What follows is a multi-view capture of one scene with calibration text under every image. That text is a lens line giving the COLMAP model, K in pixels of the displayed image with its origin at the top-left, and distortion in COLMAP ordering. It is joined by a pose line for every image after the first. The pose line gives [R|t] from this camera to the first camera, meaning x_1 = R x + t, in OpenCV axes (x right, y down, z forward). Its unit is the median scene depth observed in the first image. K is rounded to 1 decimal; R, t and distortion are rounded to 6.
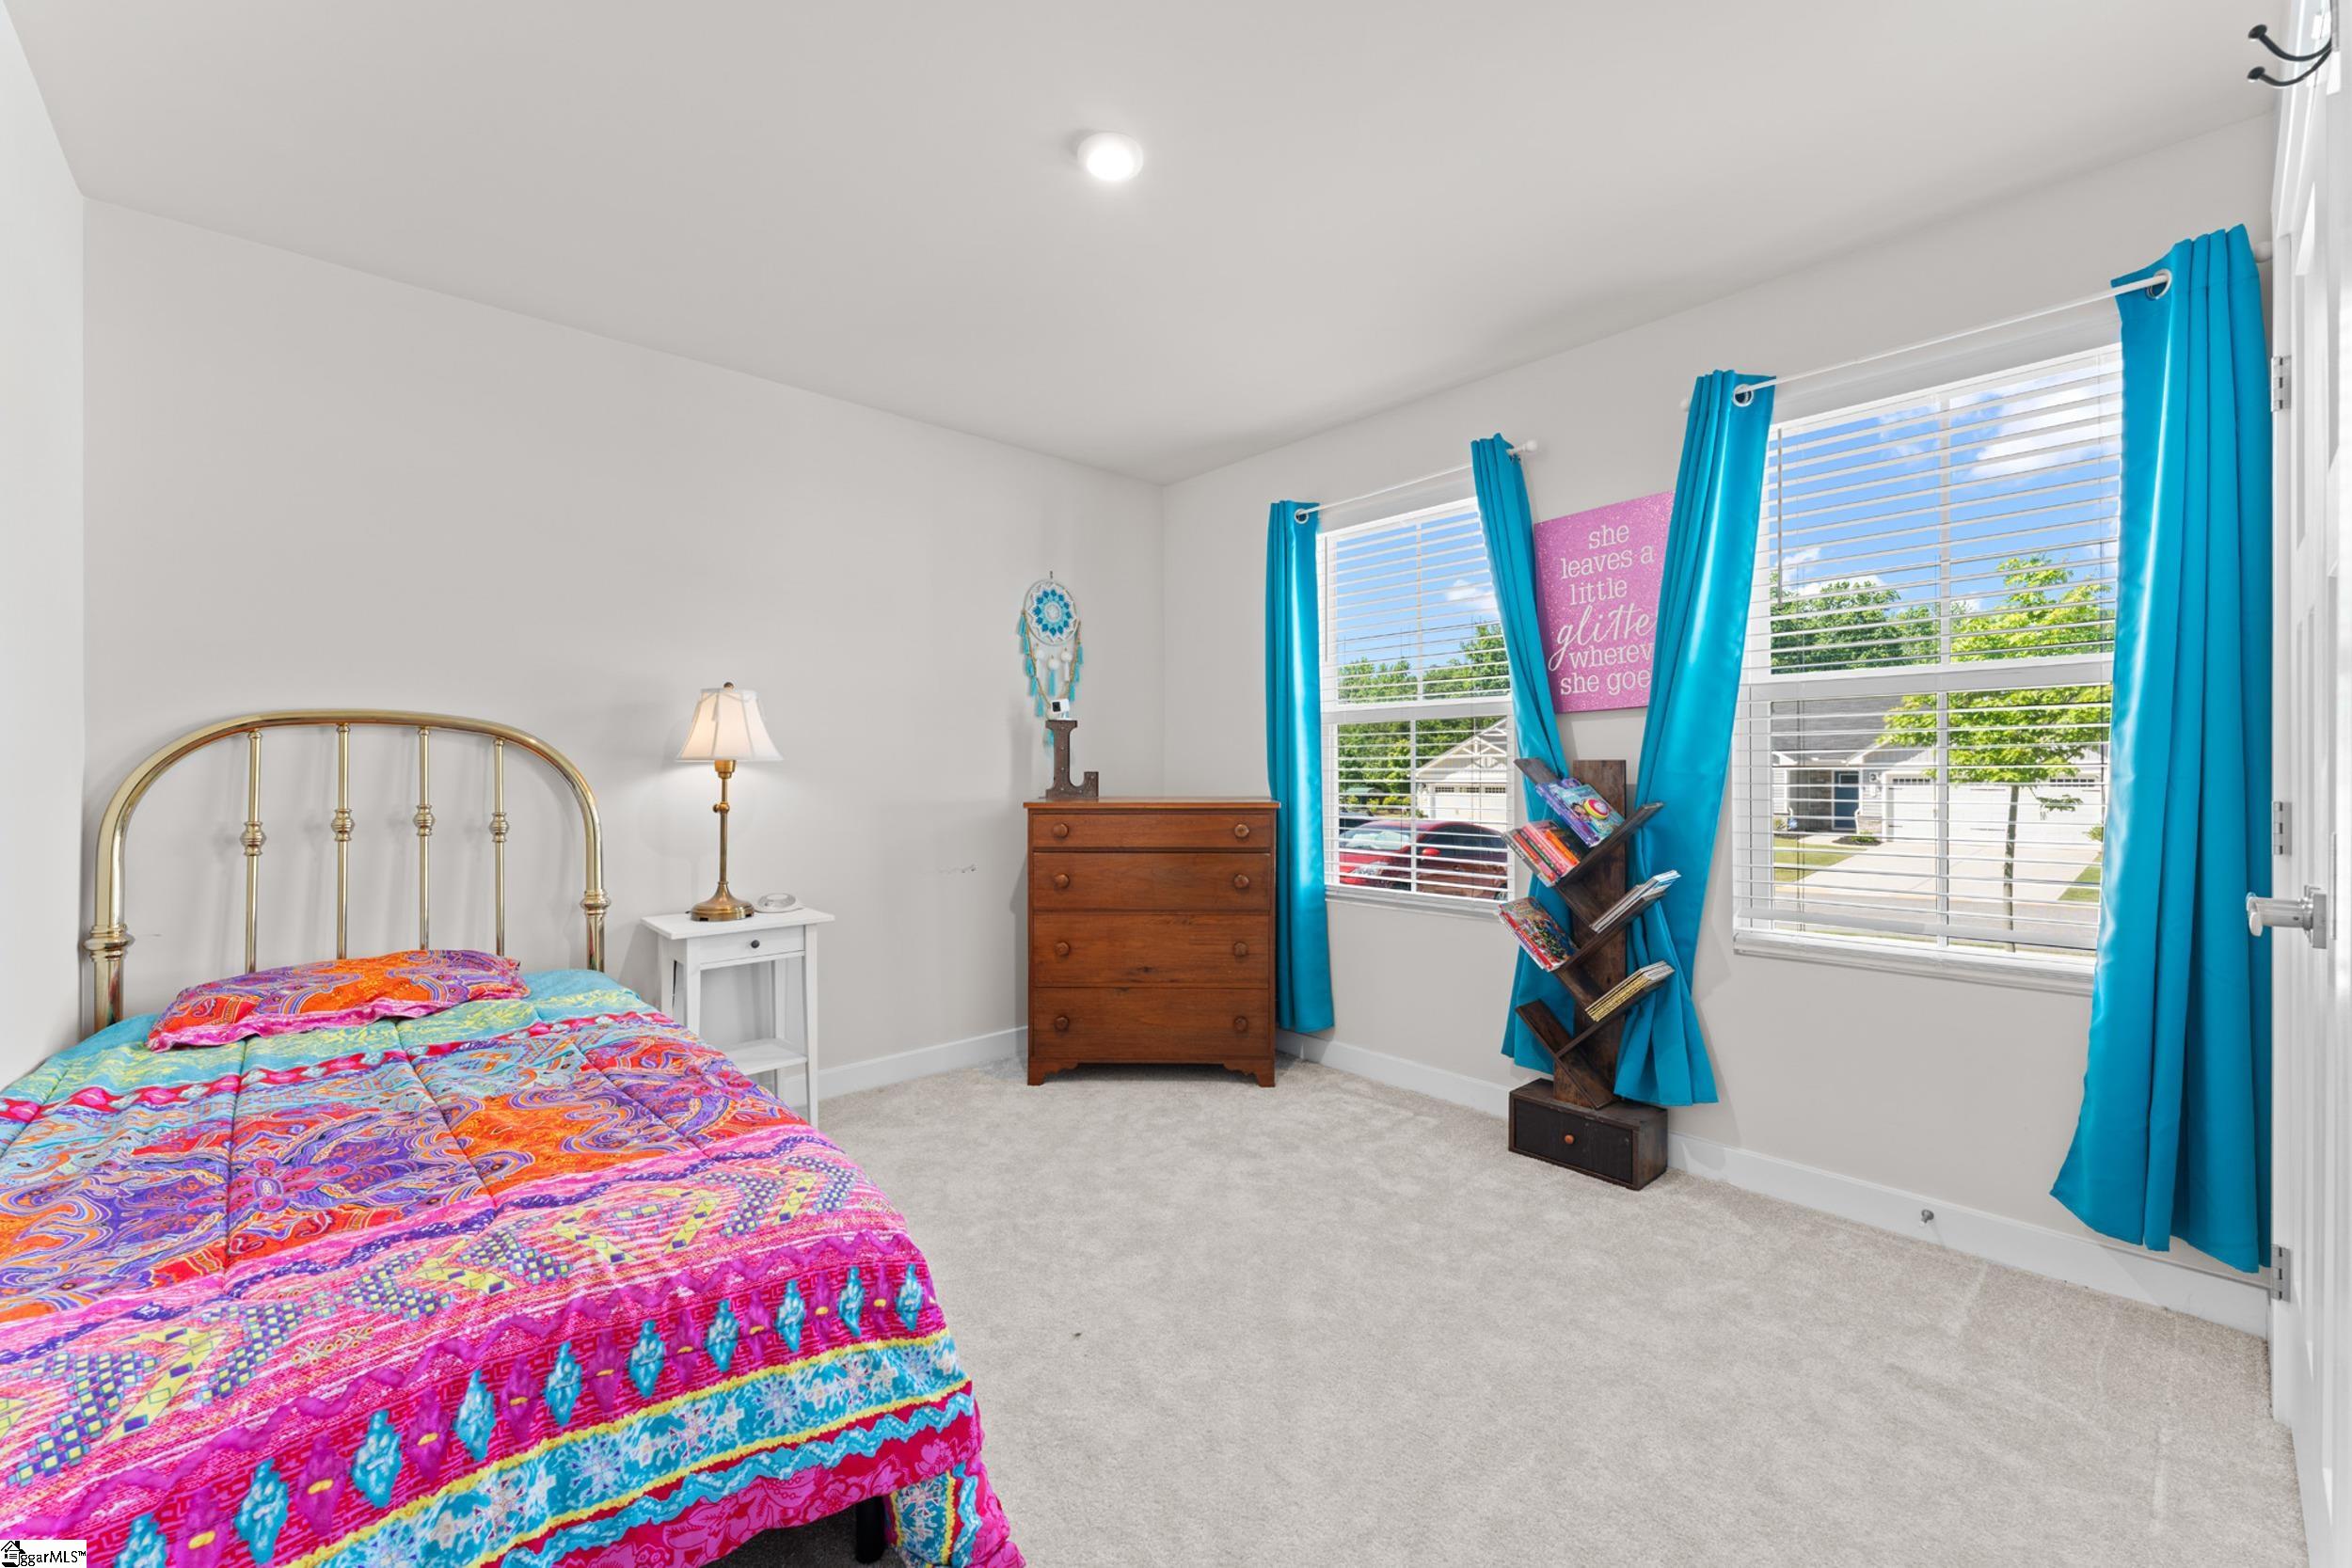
lens RADIAL K [[942.8, 0, 1173.8], [0, 942.8, 771.0], [0, 0, 1]] dist [-0.000352, -0.000144]
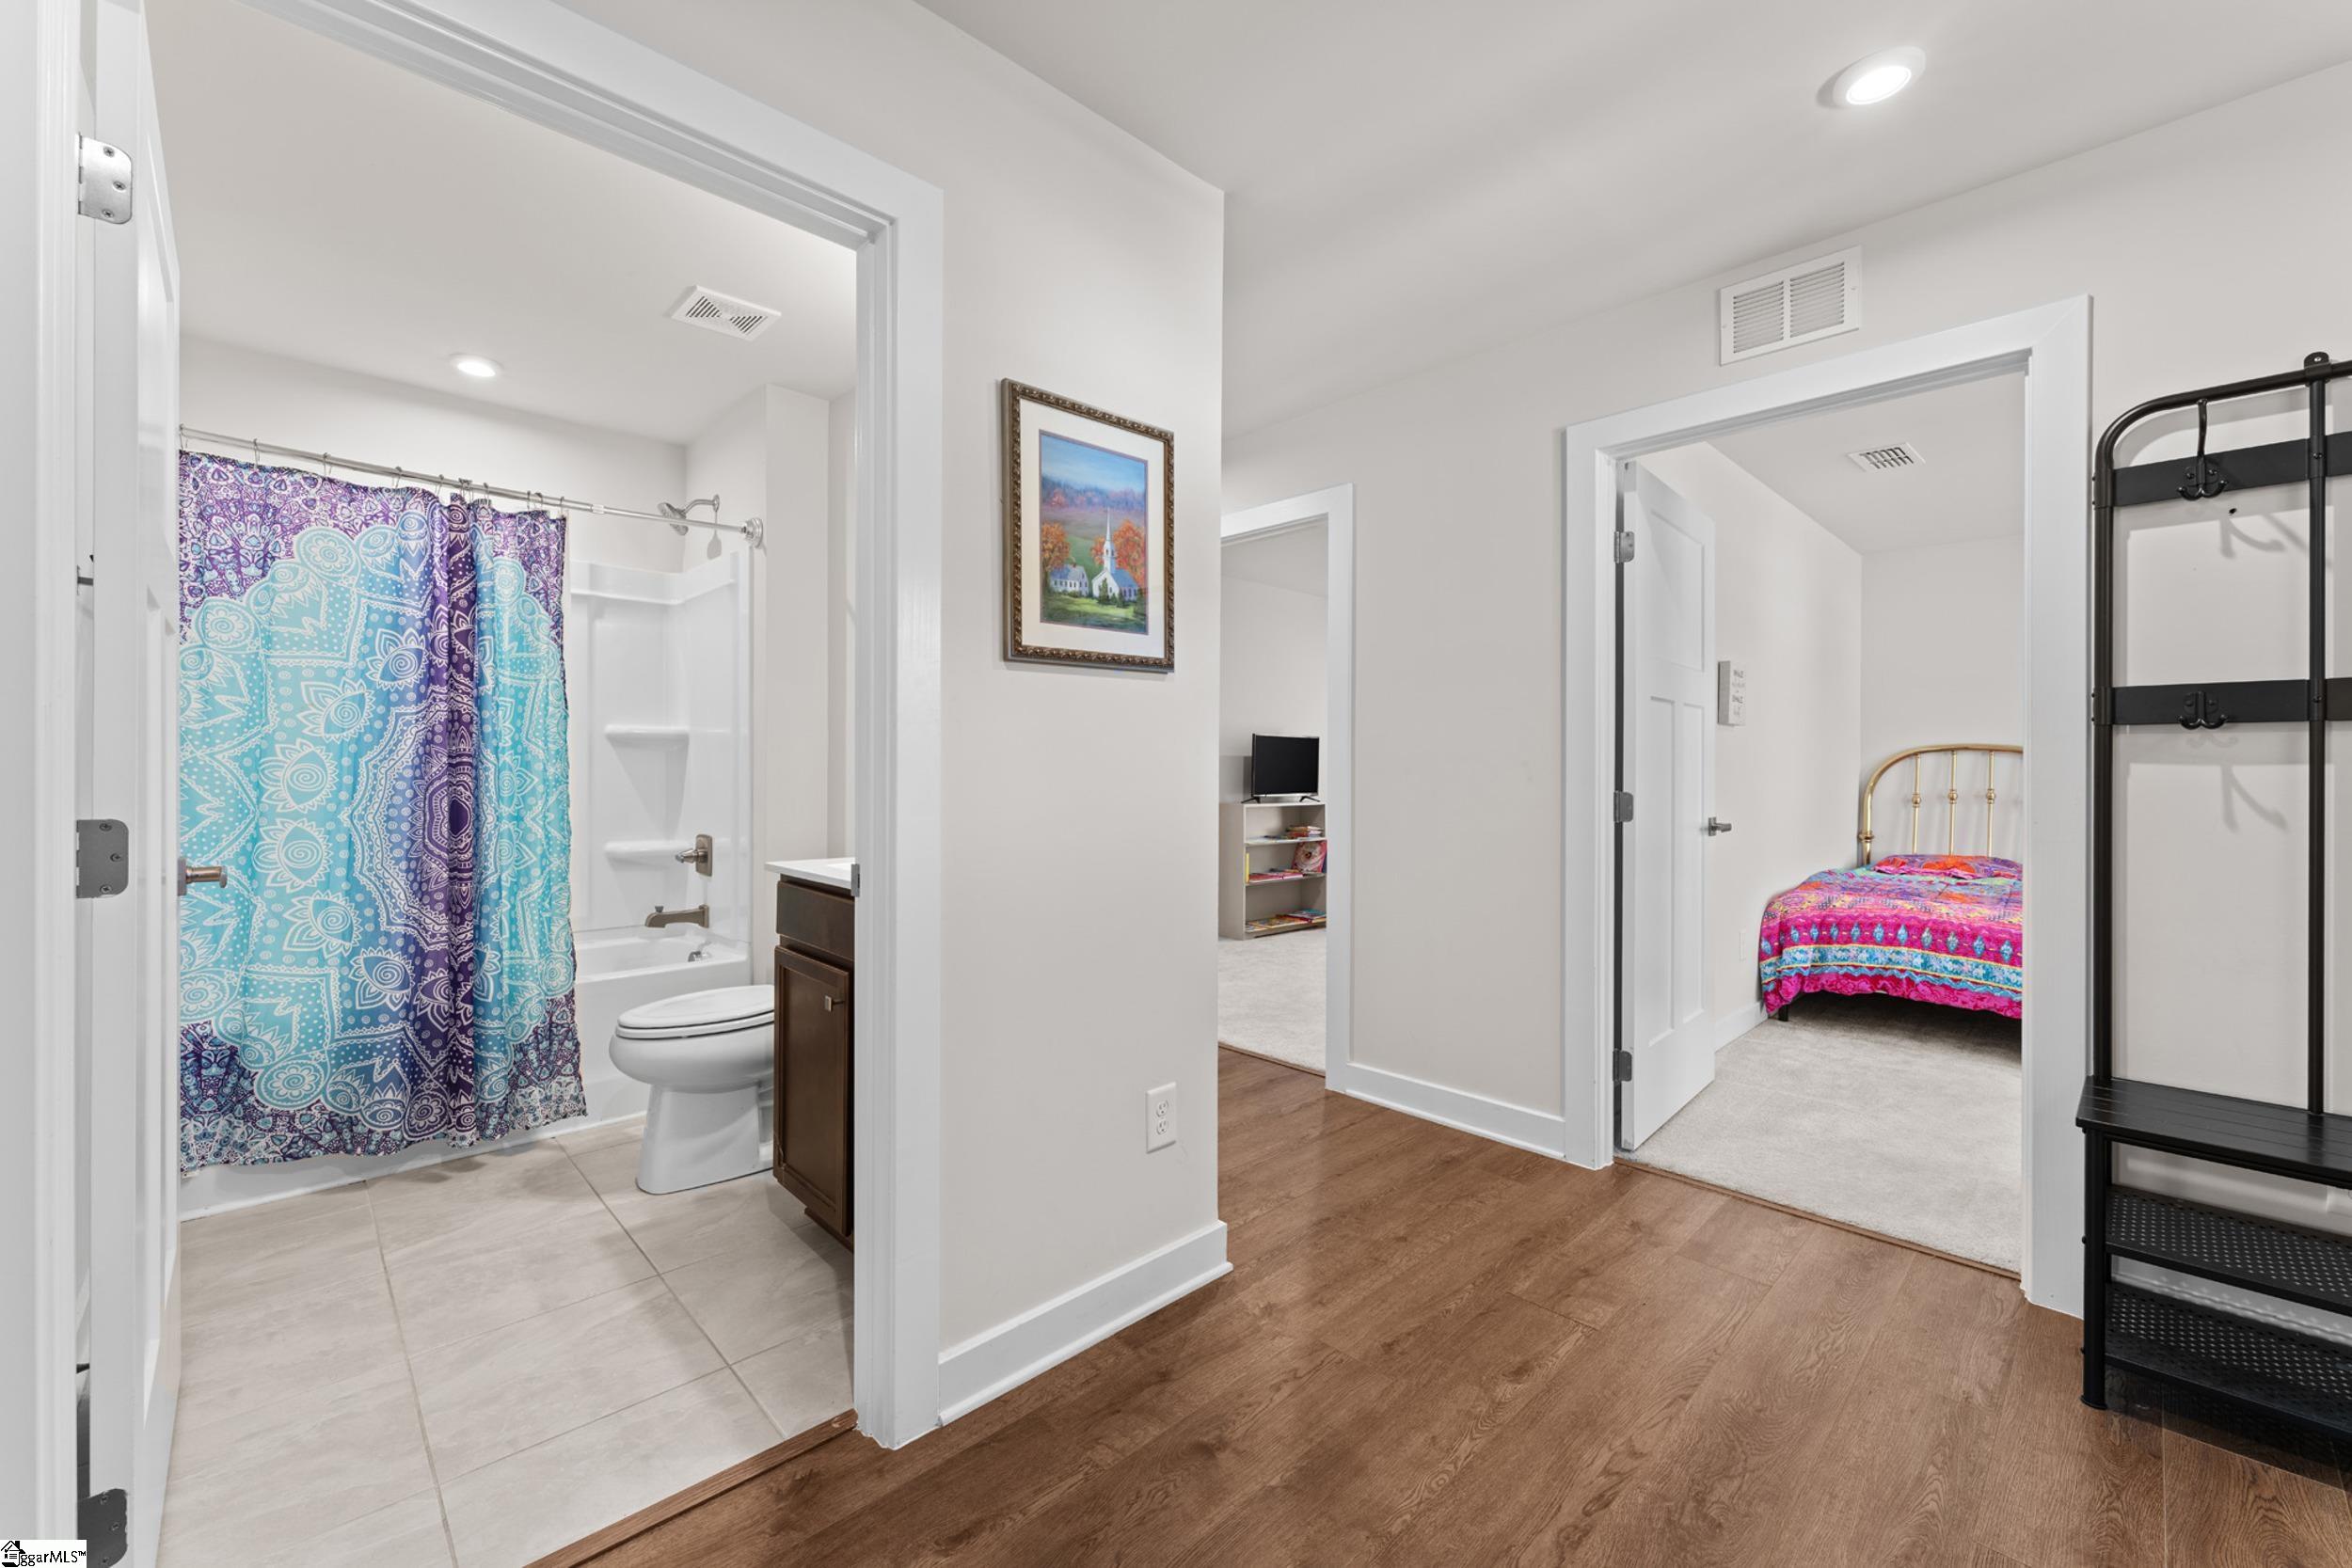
lens RADIAL K [[942.8, 0, 1179.8], [0, 942.8, 776.5], [0, 0, 1]] dist [-0.000352, -0.000144]
pose [[0.028543, 0.007798, -0.999562, 2.201068], [-0.004902, 0.999959, 0.007661, 0.001950], [0.999581, 0.004681, 0.028580, -1.516189]]
